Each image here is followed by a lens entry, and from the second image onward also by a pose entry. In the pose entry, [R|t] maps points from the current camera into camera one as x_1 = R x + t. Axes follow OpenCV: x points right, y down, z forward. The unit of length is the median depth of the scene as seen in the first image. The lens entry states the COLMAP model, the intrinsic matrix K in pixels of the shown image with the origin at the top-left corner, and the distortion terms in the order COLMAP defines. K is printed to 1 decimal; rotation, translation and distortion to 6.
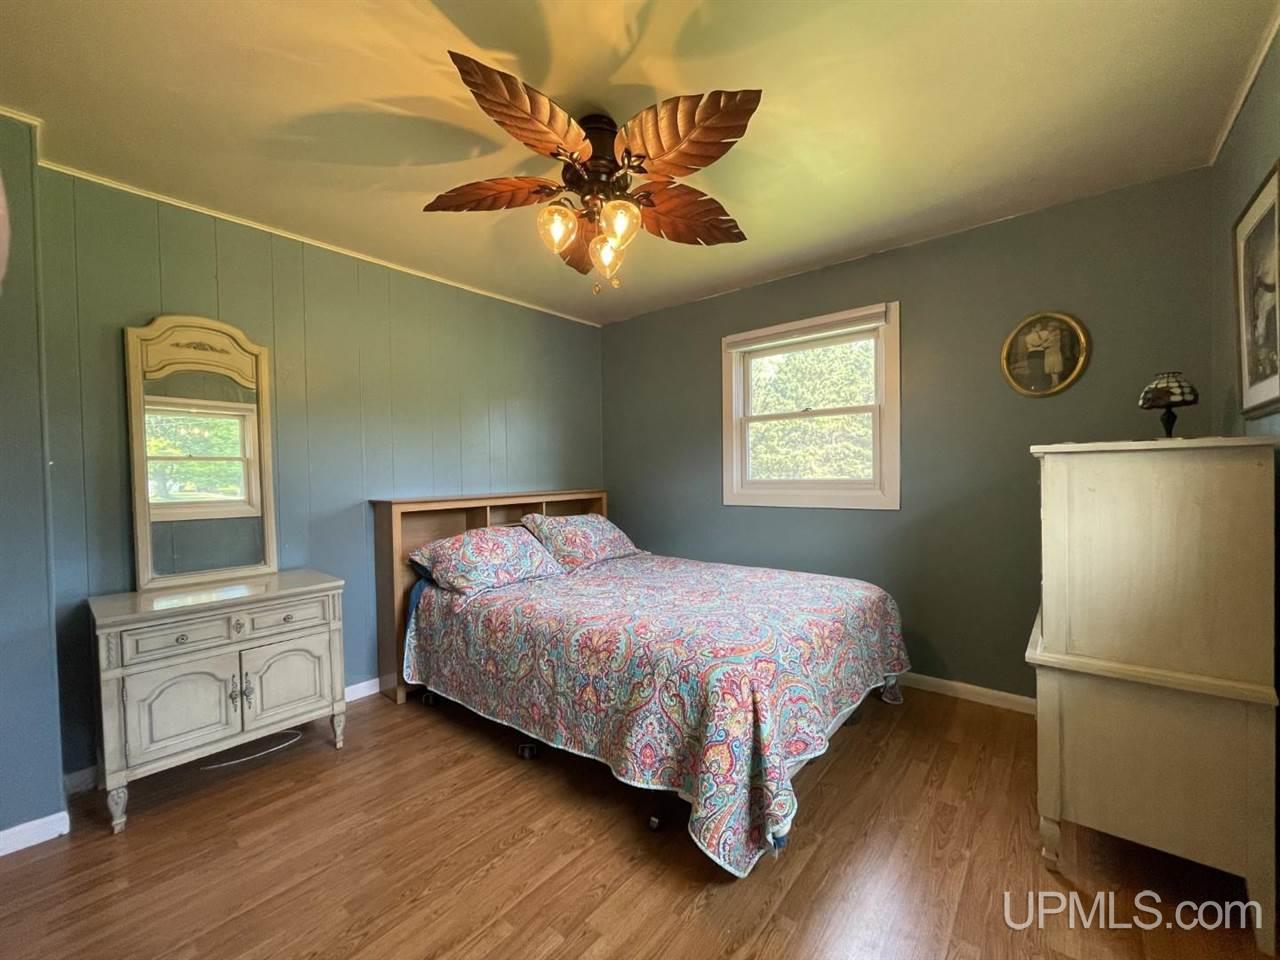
lens RADIAL K [[518.6, 0, 634.7], [0, 518.6, 483.1], [0, 0, 1]] dist [-0.000534, -0.000031]
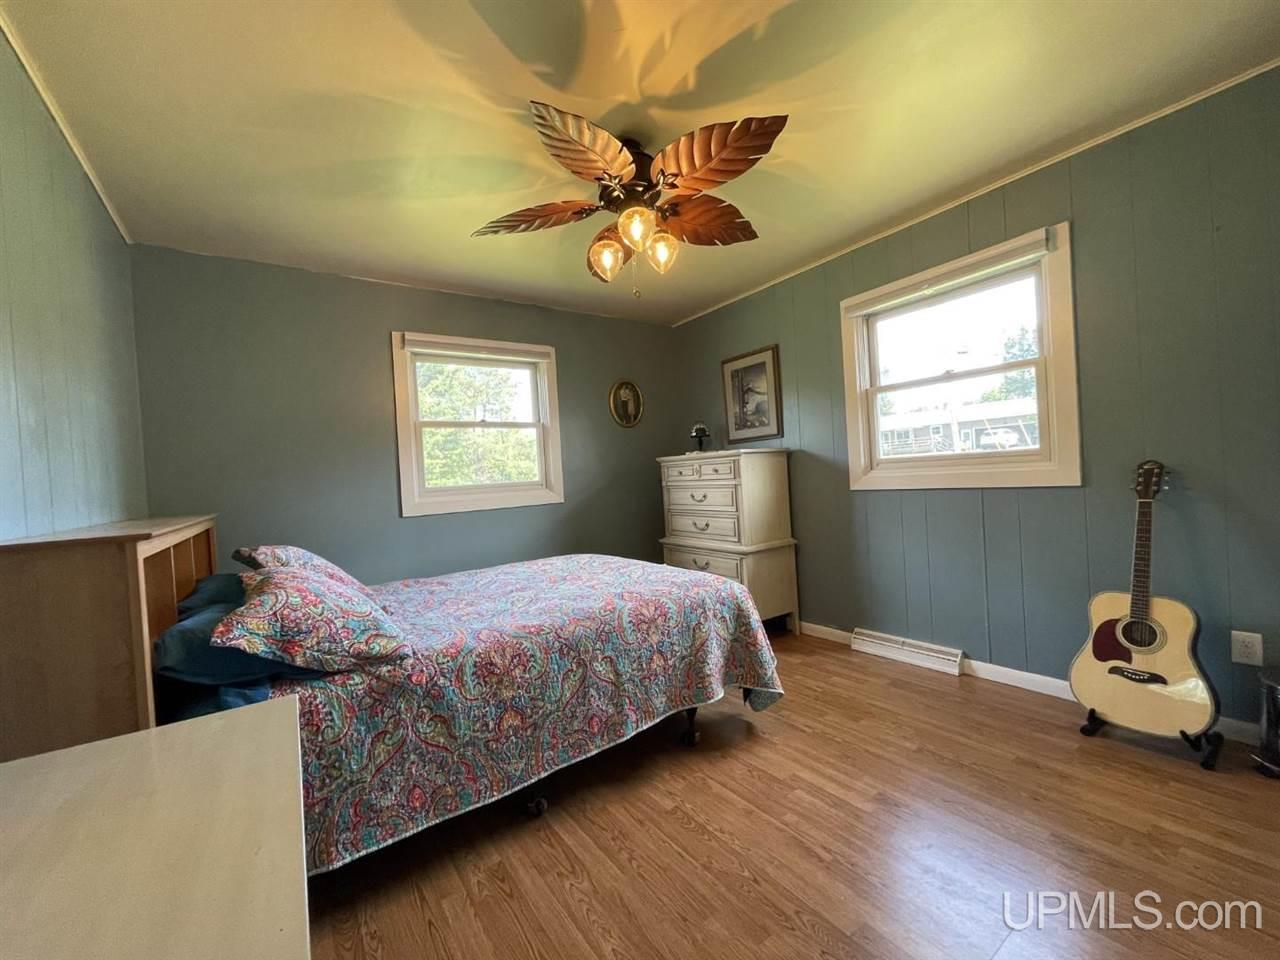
lens RADIAL K [[518.6, 0, 635.4], [0, 518.6, 480.3], [0, 0, 1]] dist [-0.000534, -0.000031]
pose [[0.255387, -0.007159, 0.966812, -1.045171], [0.075665, 0.997054, -0.012604, 0.036004], [-0.963874, 0.076373, 0.255176, 0.671239]]
